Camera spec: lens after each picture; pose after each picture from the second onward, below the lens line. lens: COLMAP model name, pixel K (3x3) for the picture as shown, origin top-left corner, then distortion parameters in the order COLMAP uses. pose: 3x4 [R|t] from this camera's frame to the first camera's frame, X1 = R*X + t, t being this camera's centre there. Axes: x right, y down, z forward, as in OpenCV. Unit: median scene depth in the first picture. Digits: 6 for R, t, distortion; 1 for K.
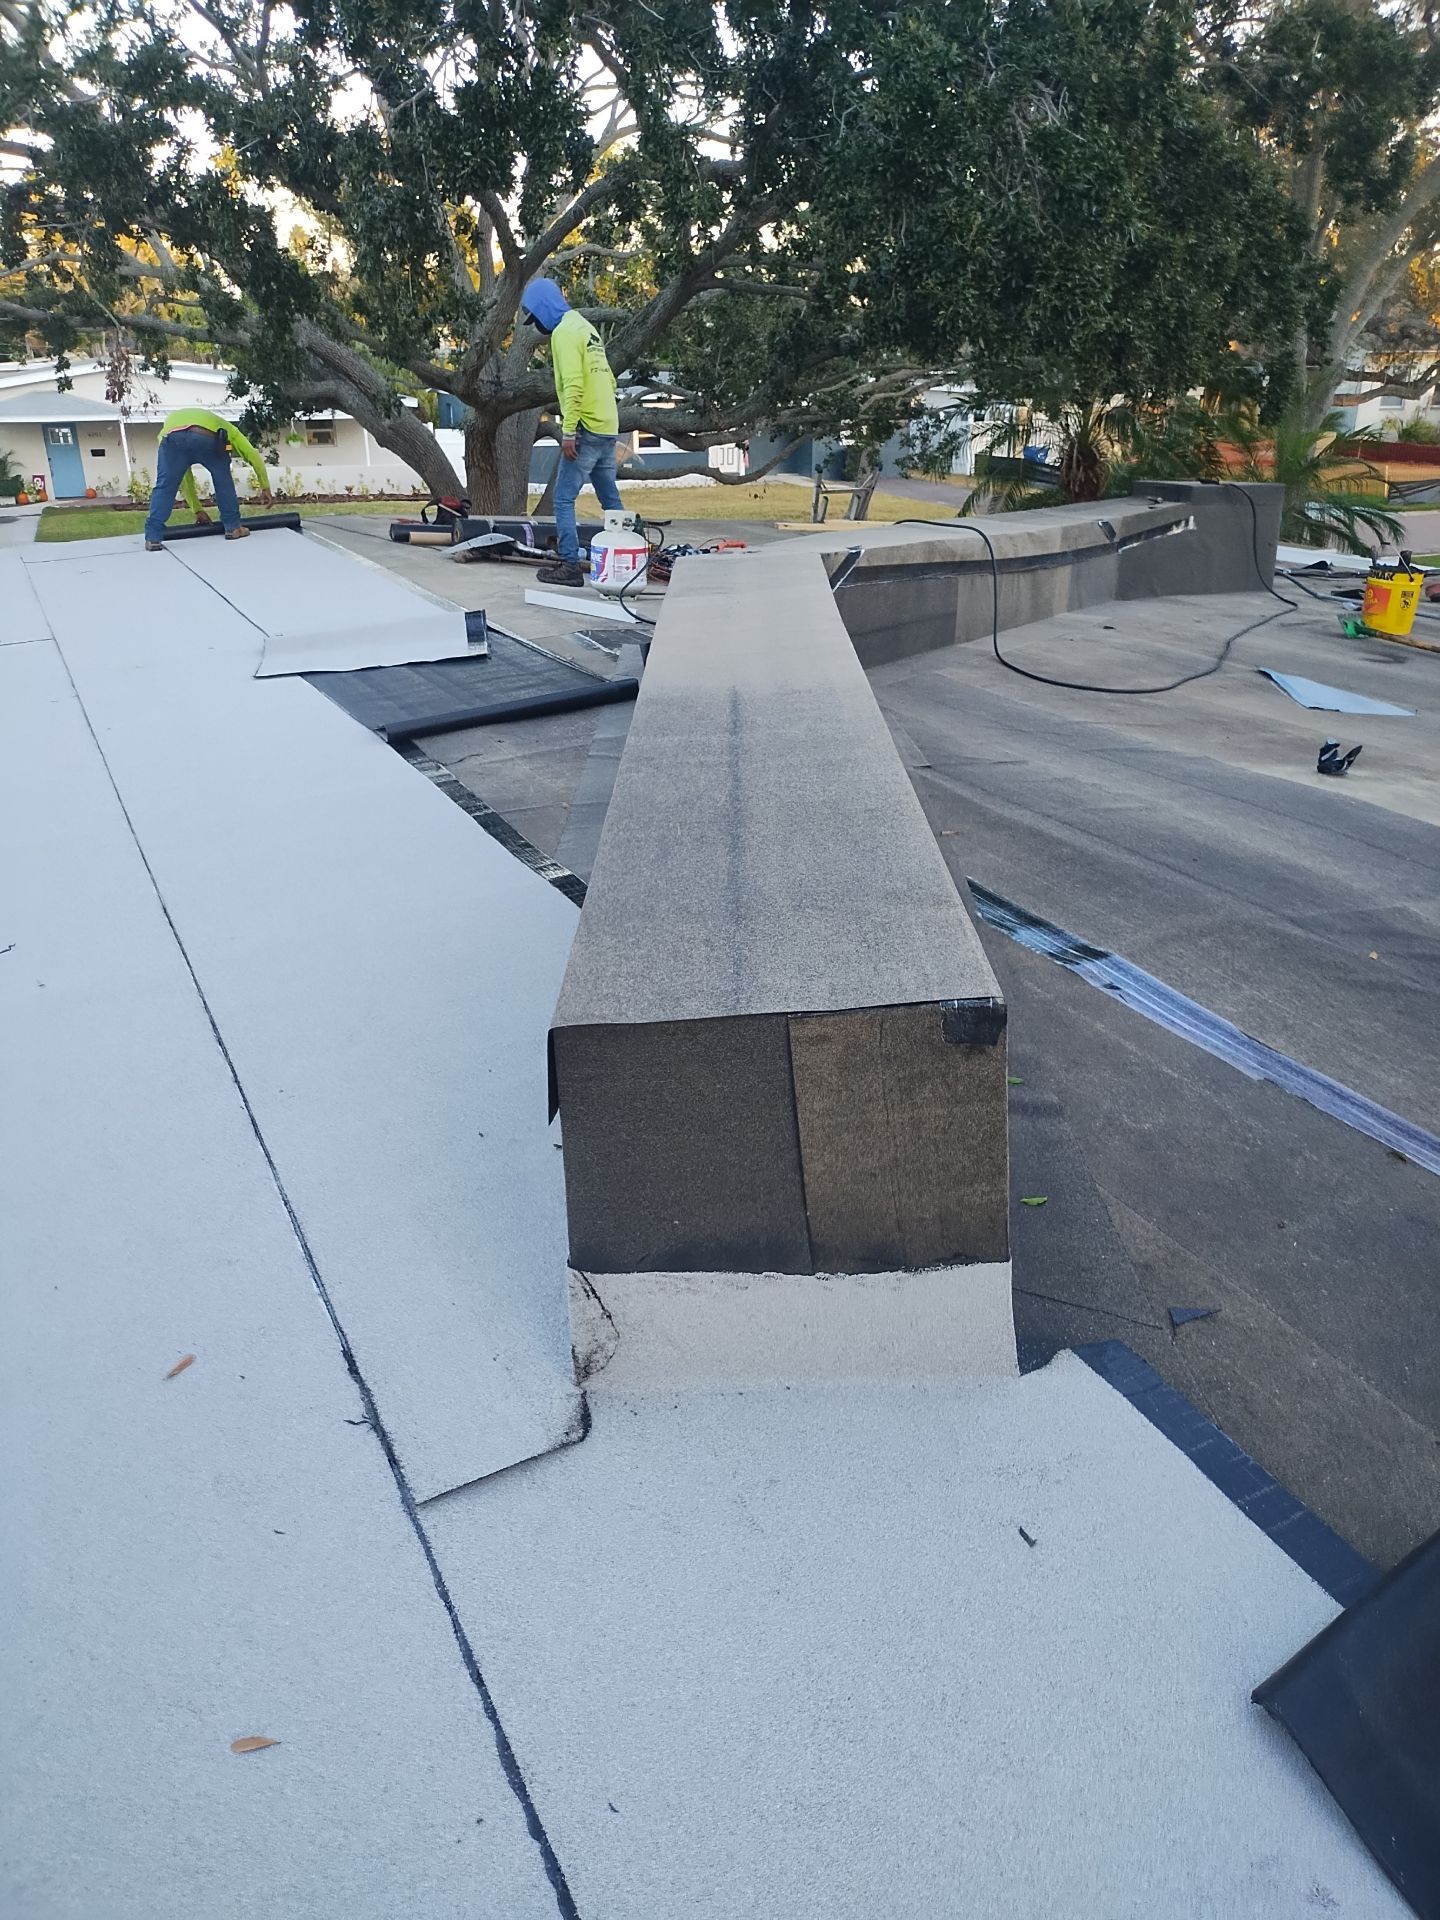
lens RADIAL K [[1423.0, 0, 724.2], [0, 1423.0, 963.5], [0, 0, 1]] dist [0.057052, -0.066707]
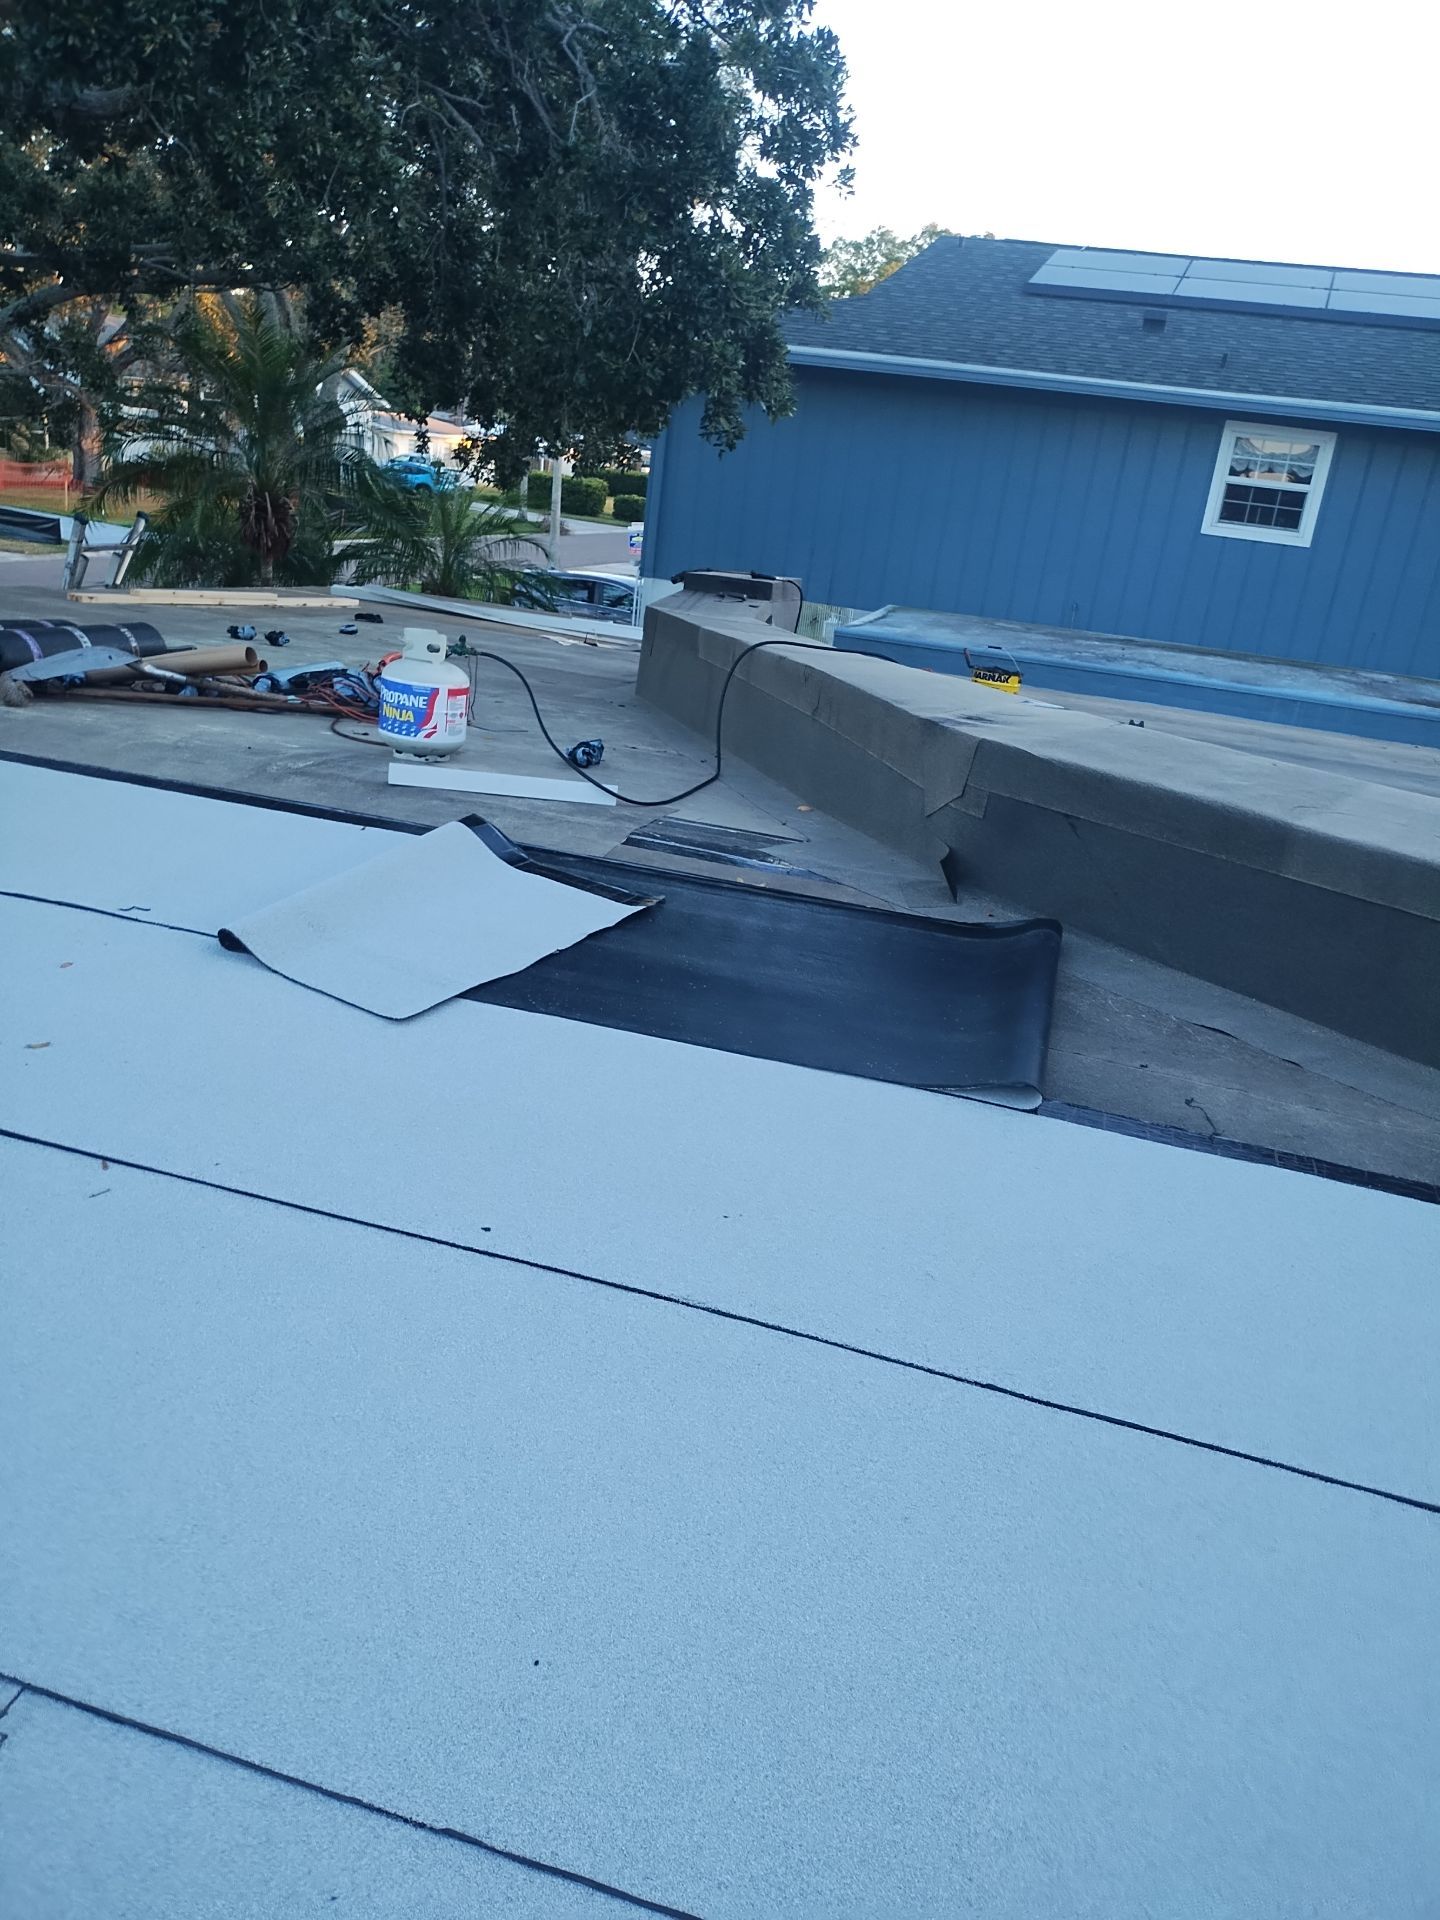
lens RADIAL K [[1423.0, 0, 721.2], [0, 1423.0, 952.5], [0, 0, 1]] dist [0.057052, -0.066707]
pose [[0.657207, -0.185119, 0.730623, -0.496666], [0.195658, 0.978040, 0.071811, -0.191100], [-0.727872, 0.095758, 0.678994, 0.463508]]
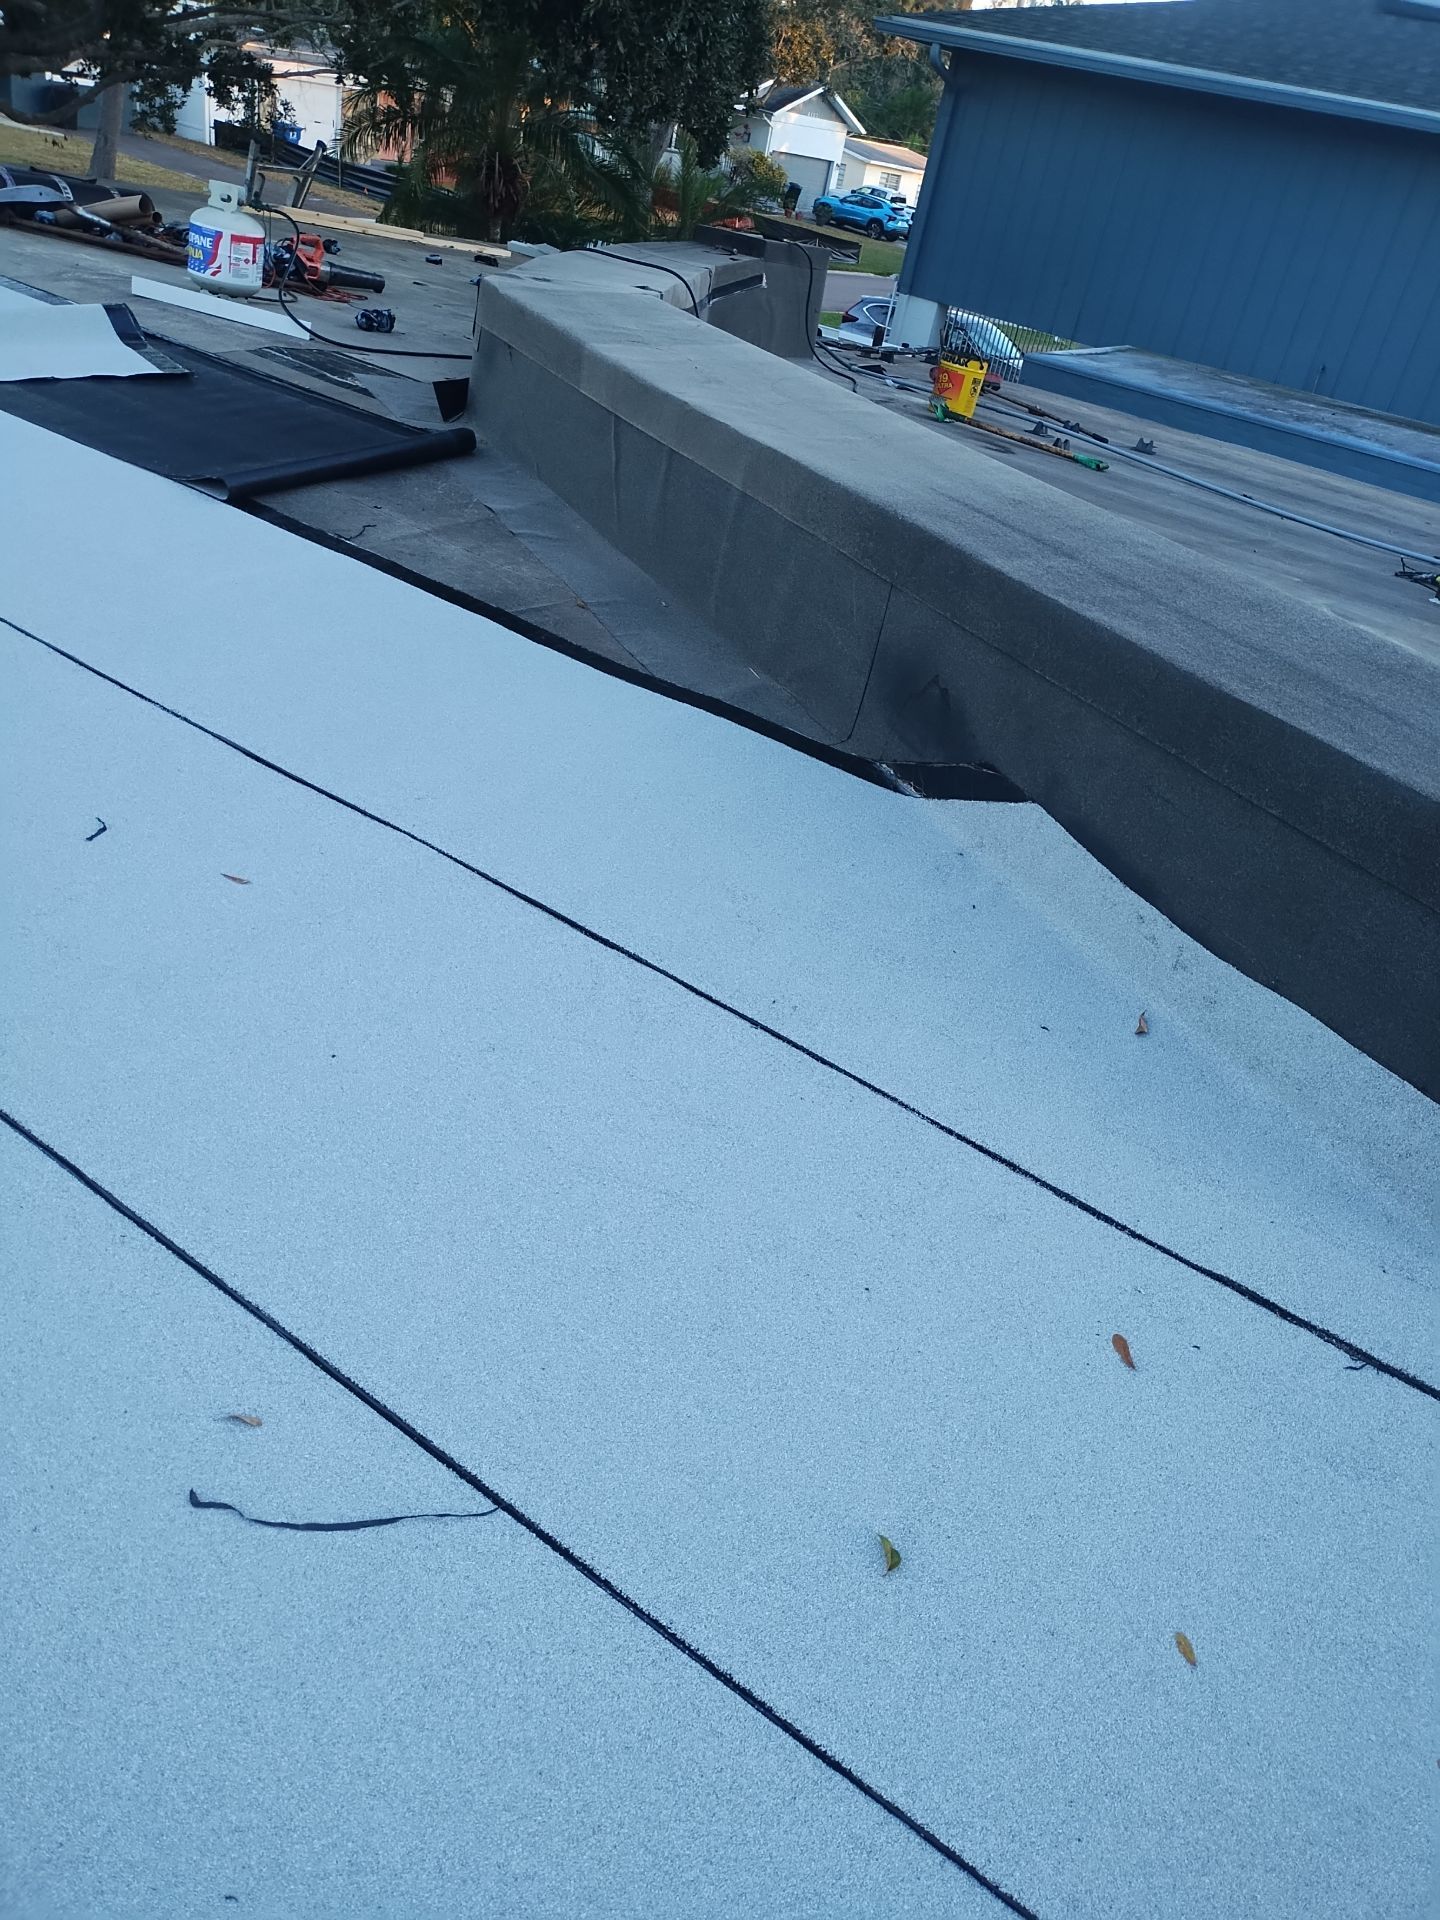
lens RADIAL K [[1423.0, 0, 725.1], [0, 1423.0, 948.7], [0, 0, 1]] dist [0.057052, -0.066707]
pose [[0.864591, -0.107349, 0.490875, -0.273613], [0.021625, 0.983956, 0.177093, -0.032889], [-0.502010, -0.142498, 0.853042, 0.115670]]
